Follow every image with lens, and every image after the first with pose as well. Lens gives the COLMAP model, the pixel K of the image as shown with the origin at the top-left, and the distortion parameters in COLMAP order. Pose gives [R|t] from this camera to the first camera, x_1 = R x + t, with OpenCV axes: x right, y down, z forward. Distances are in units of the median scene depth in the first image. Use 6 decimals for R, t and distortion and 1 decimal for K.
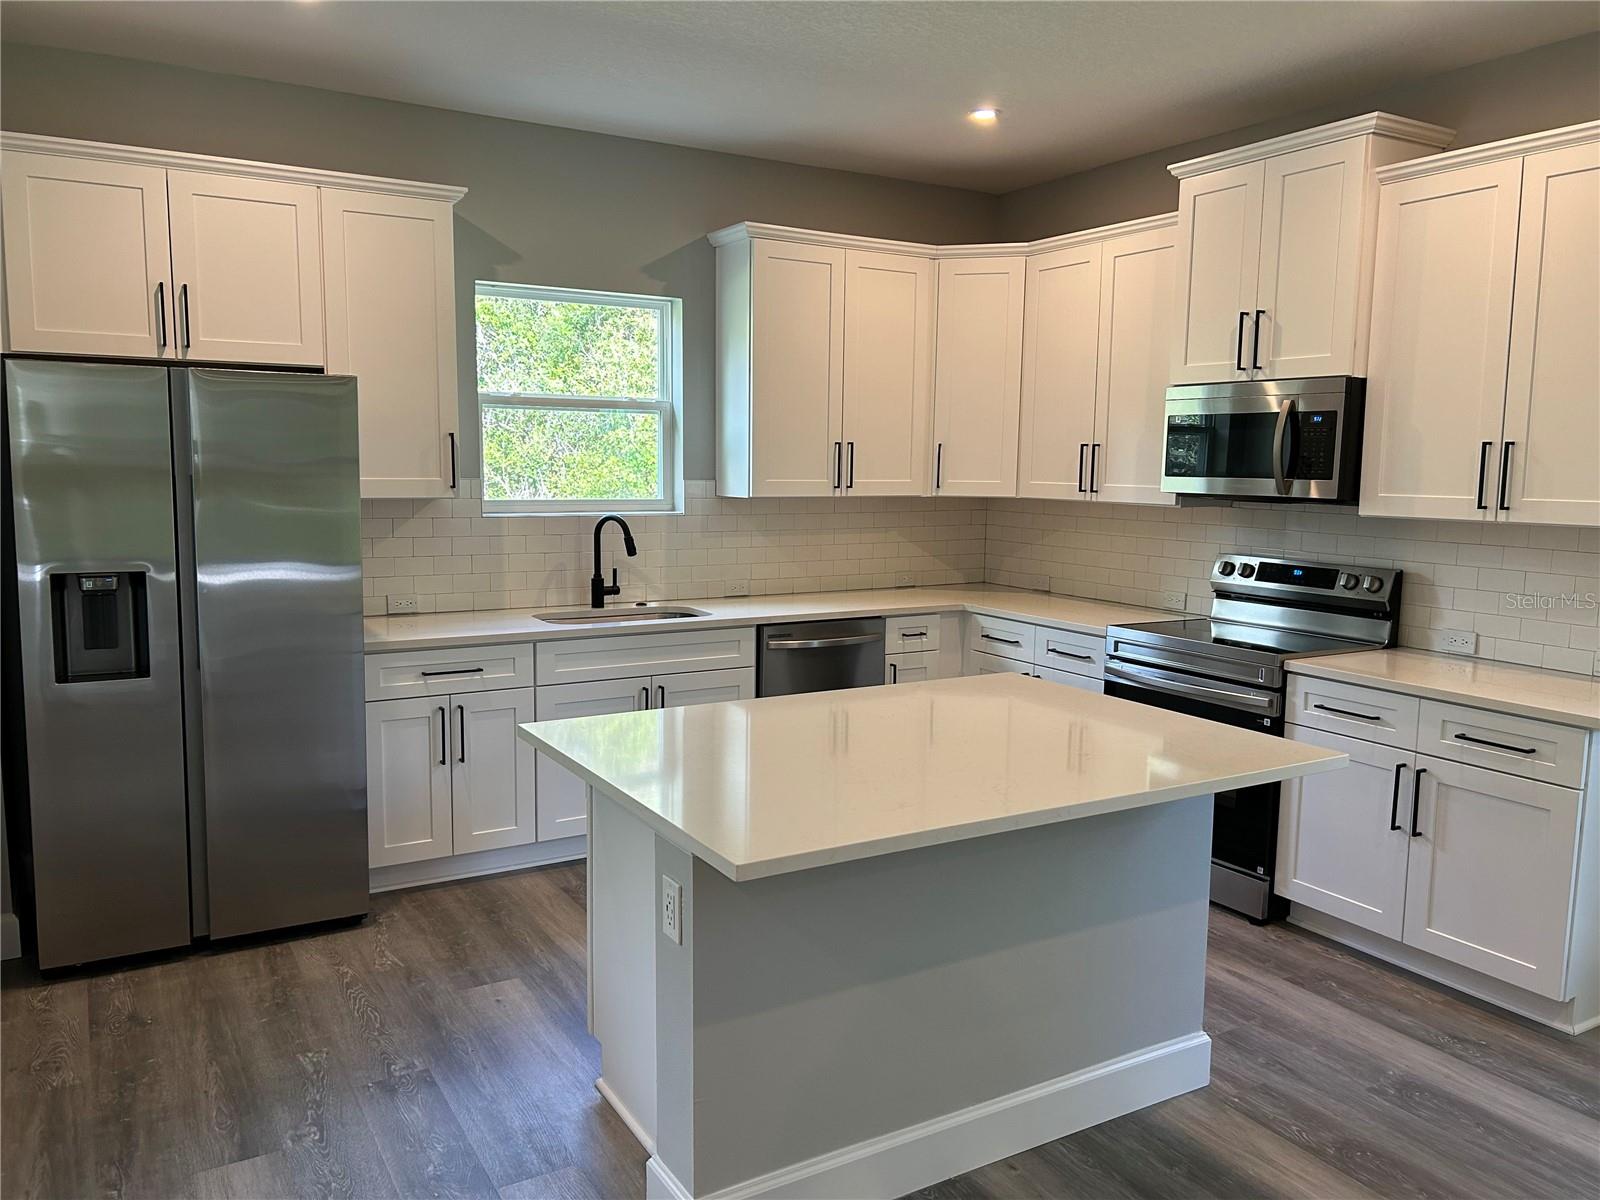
lens RADIAL K [[1204.4, 0, 794.4], [0, 1204.4, 605.9], [0, 0, 1]] dist [0.028553, -0.023382]
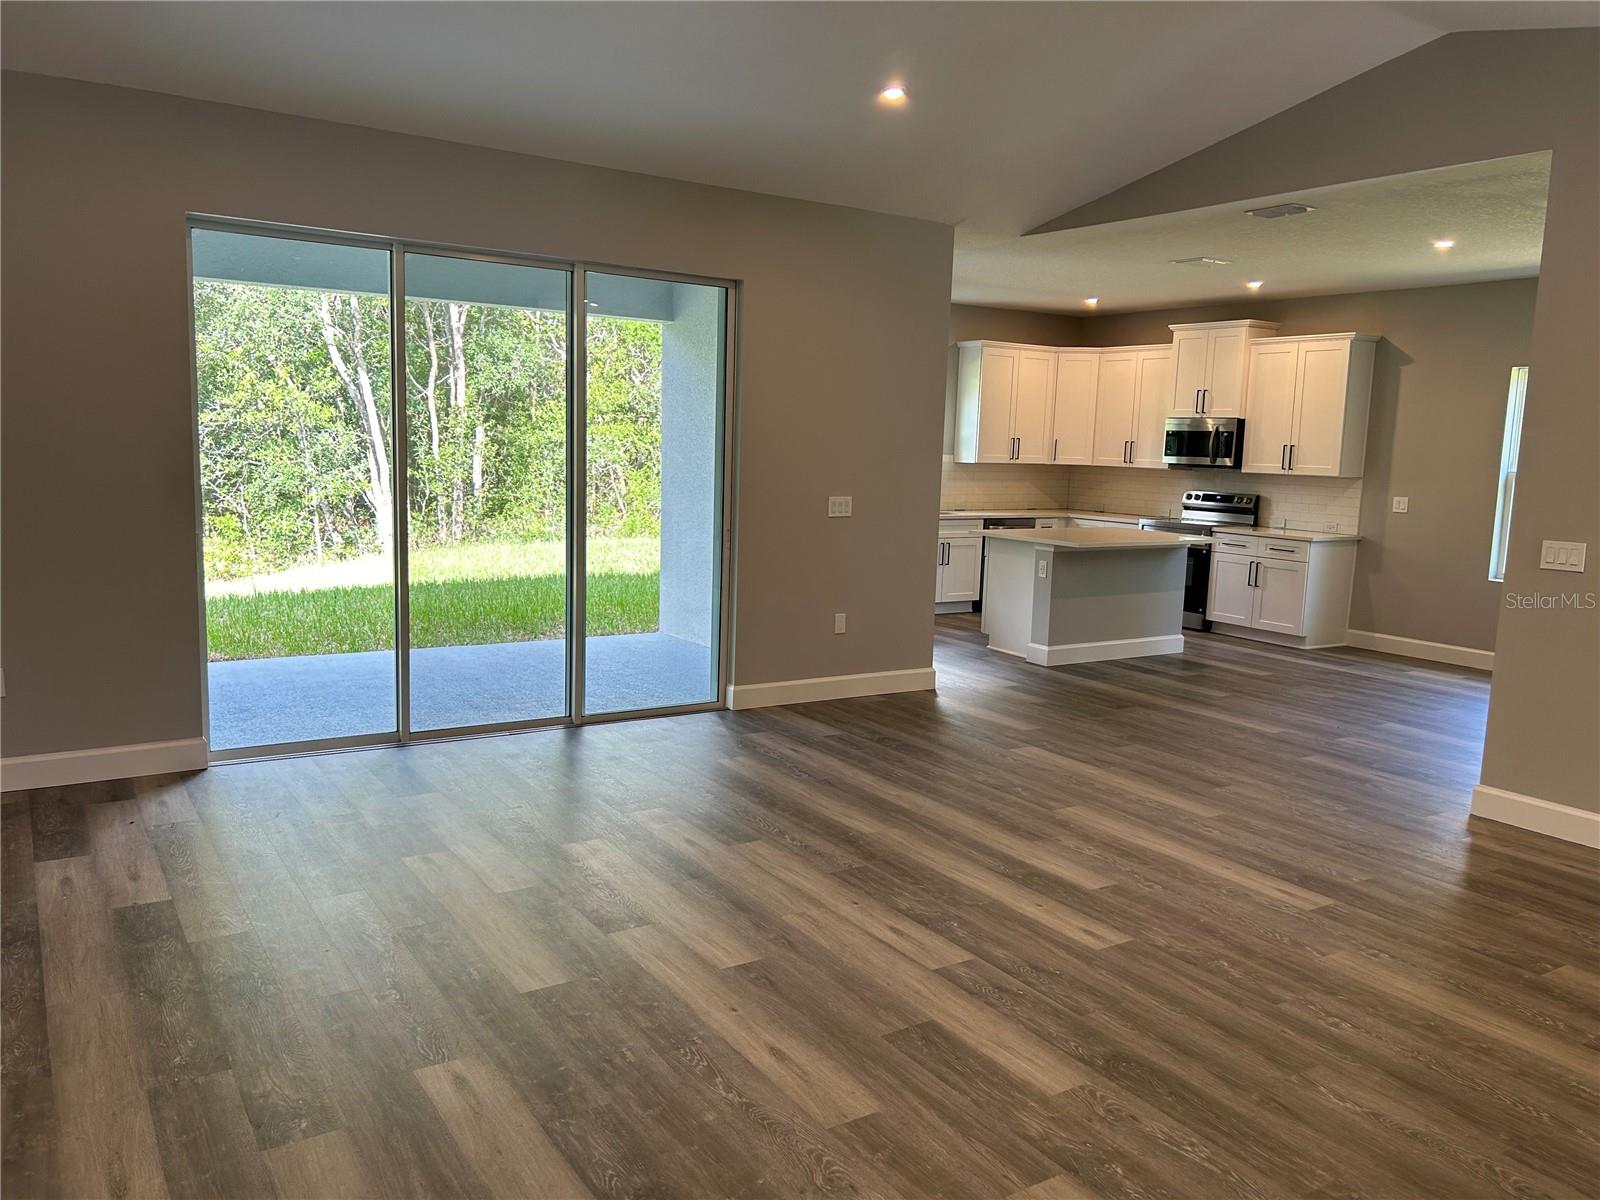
lens RADIAL K [[1204.4, 0, 793.0], [0, 1204.4, 602.3], [0, 0, 1]] dist [0.028553, -0.023382]
pose [[0.999174, 0.012785, 0.038570, -0.554178], [-0.013280, 0.999832, 0.012611, 0.173343], [-0.038403, -0.013113, 0.999176, -1.463080]]
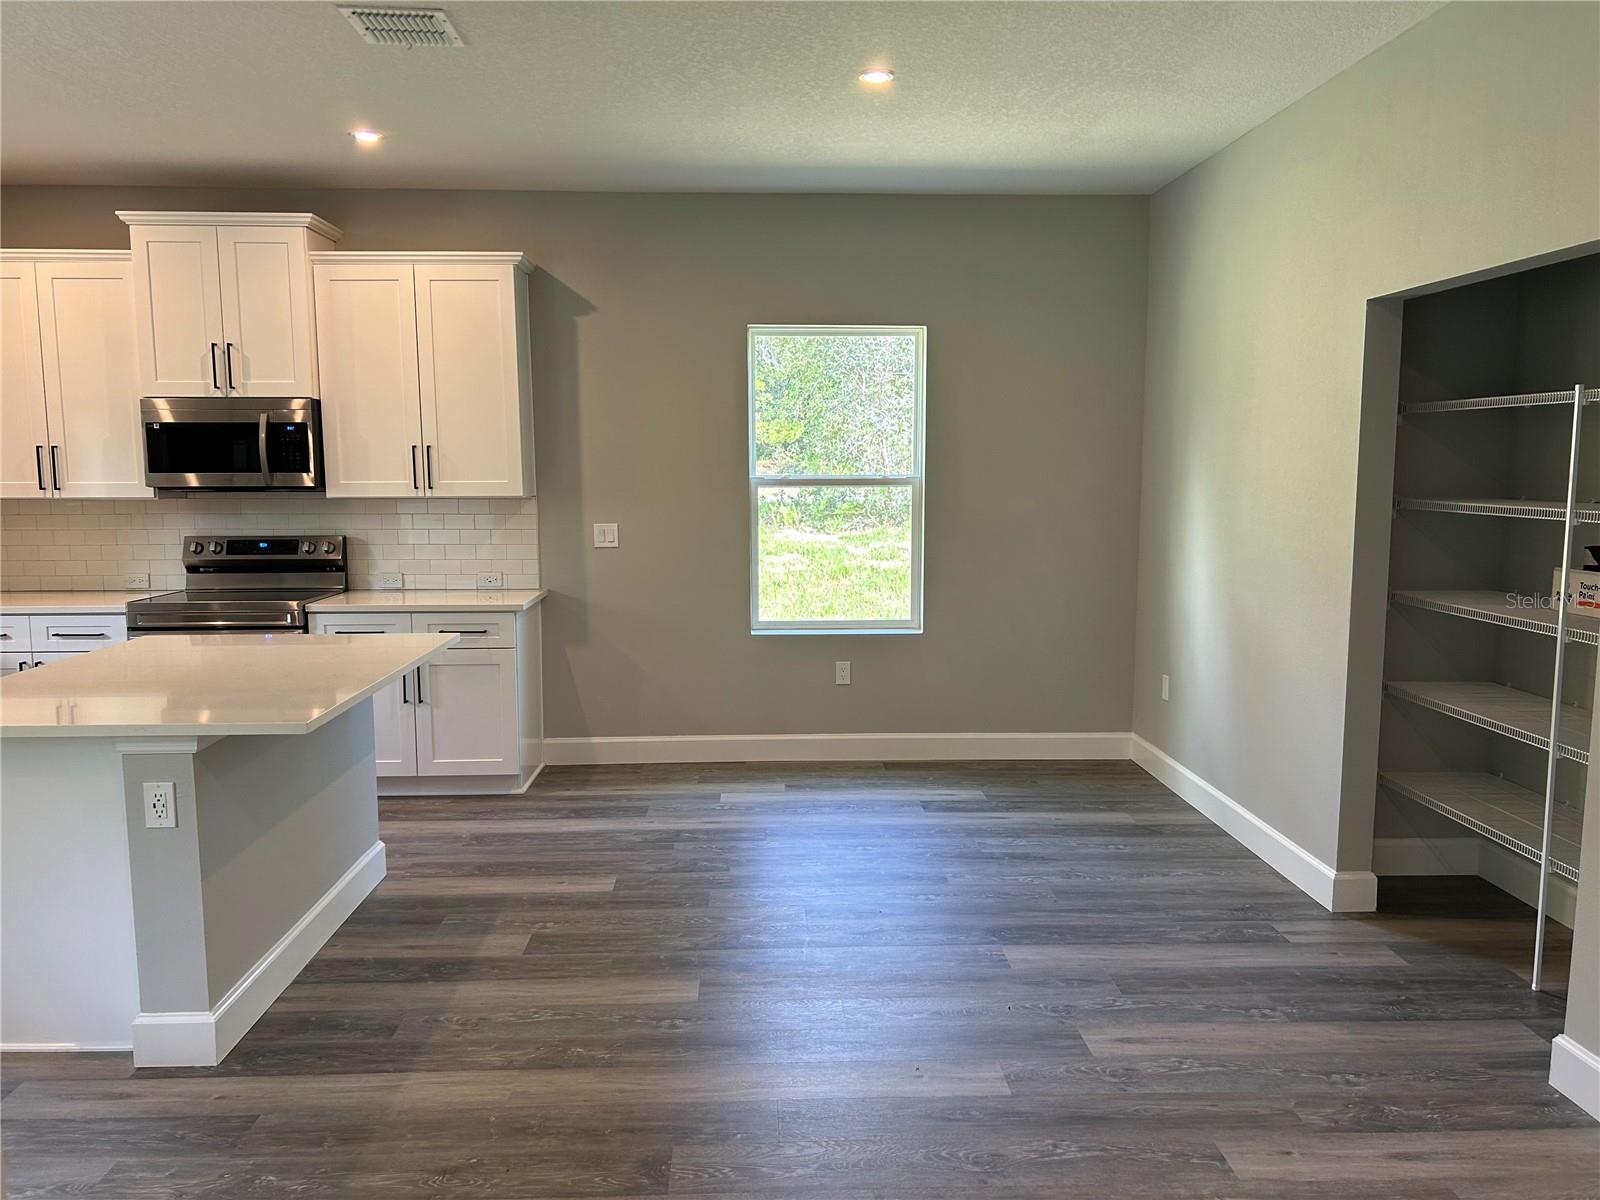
lens RADIAL K [[1204.4, 0, 796.9], [0, 1204.4, 601.4], [0, 0, 1]] dist [0.028553, -0.023382]
pose [[0.473379, -0.115009, 0.873318, -0.491694], [0.118166, 0.990770, 0.066425, 0.014985], [-0.872897, 0.071752, 0.482600, -0.136068]]
